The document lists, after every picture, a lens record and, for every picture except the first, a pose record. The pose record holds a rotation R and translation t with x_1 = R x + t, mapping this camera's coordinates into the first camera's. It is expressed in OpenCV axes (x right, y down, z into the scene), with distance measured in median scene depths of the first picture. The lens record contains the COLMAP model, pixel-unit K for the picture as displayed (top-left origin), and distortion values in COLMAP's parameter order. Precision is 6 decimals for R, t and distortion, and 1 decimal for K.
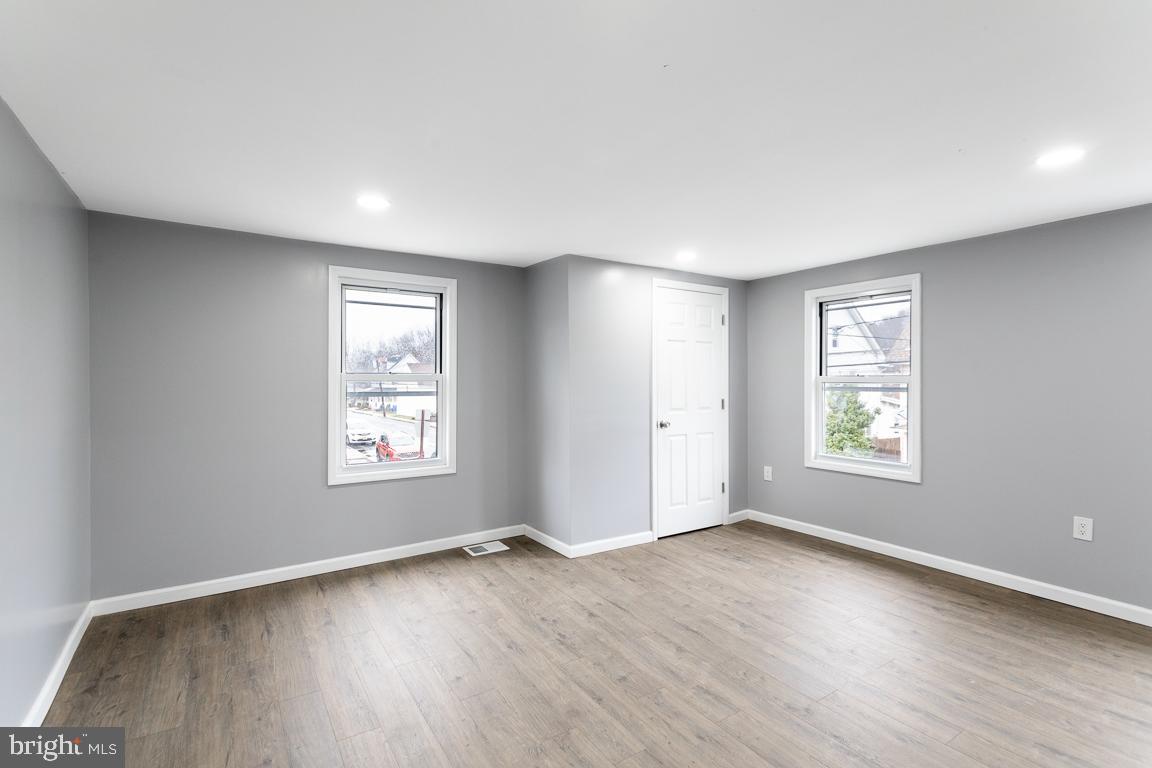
lens RADIAL K [[534.7, 0, 569.3], [0, 534.7, 378.7], [0, 0, 1]] dist [0.018548, -0.008378]
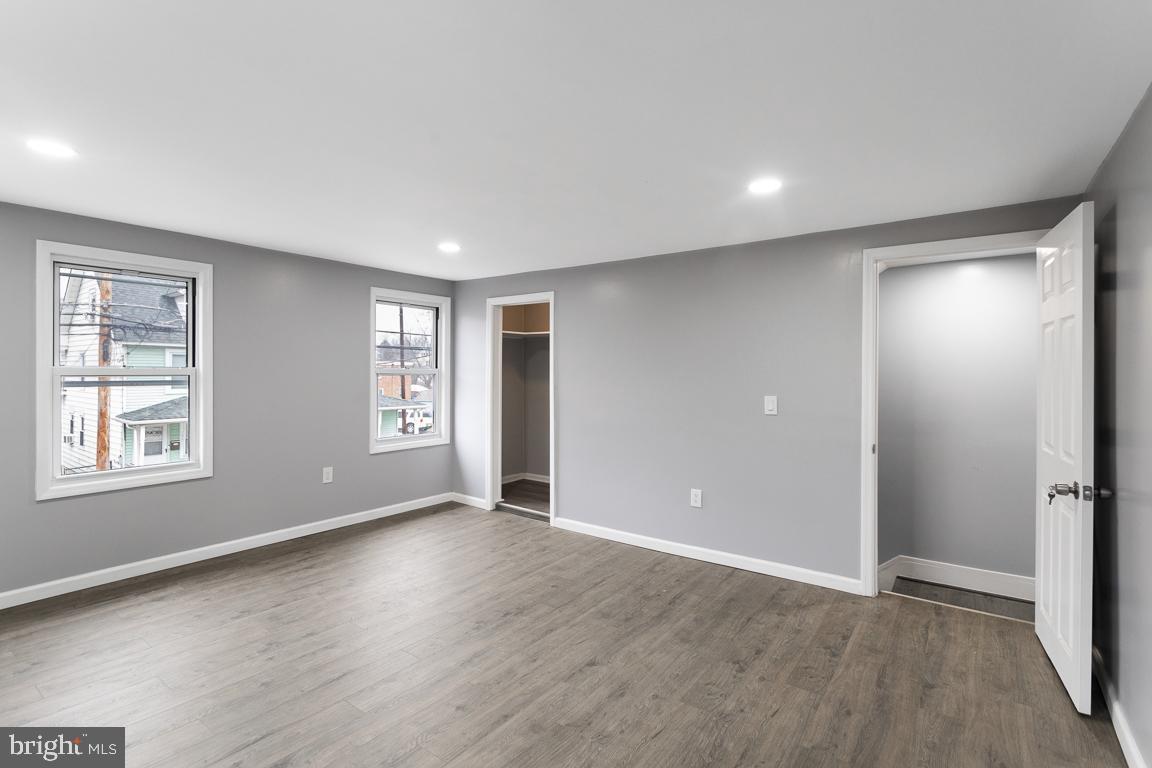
lens RADIAL K [[594.1, 0, 539.4], [0, 594.1, 375.2], [0, 0, 1]] dist [-0.000900, -0.000396]
pose [[-0.361941, -0.007793, 0.932169, -0.550616], [-0.006533, 0.999962, 0.005823, -0.002665], [-0.932178, -0.003982, -0.361978, 0.787221]]
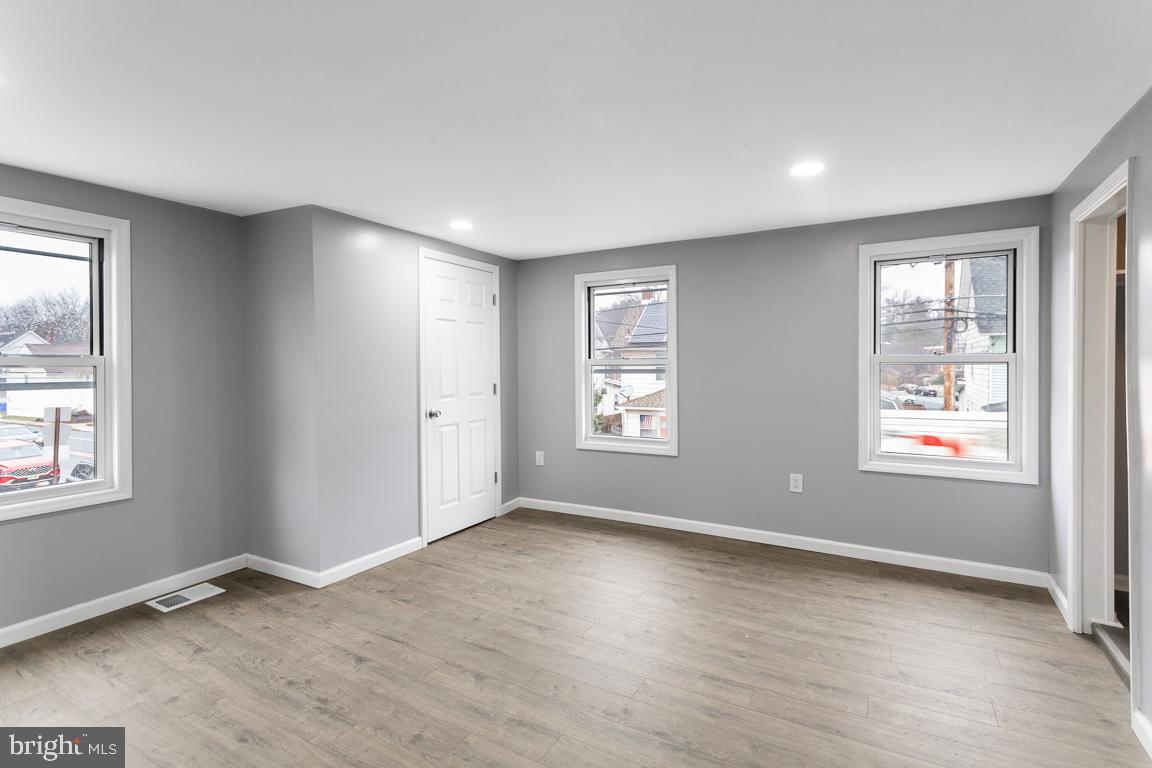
lens RADIAL K [[540.9, 0, 581.4], [0, 540.9, 366.9], [0, 0, 1]] dist [0.018305, -0.009412]
pose [[0.877572, -0.007460, 0.479387, -0.045529], [0.004161, 0.999960, 0.007944, 0.002338], [-0.479427, -0.004976, 0.877567, 0.118526]]
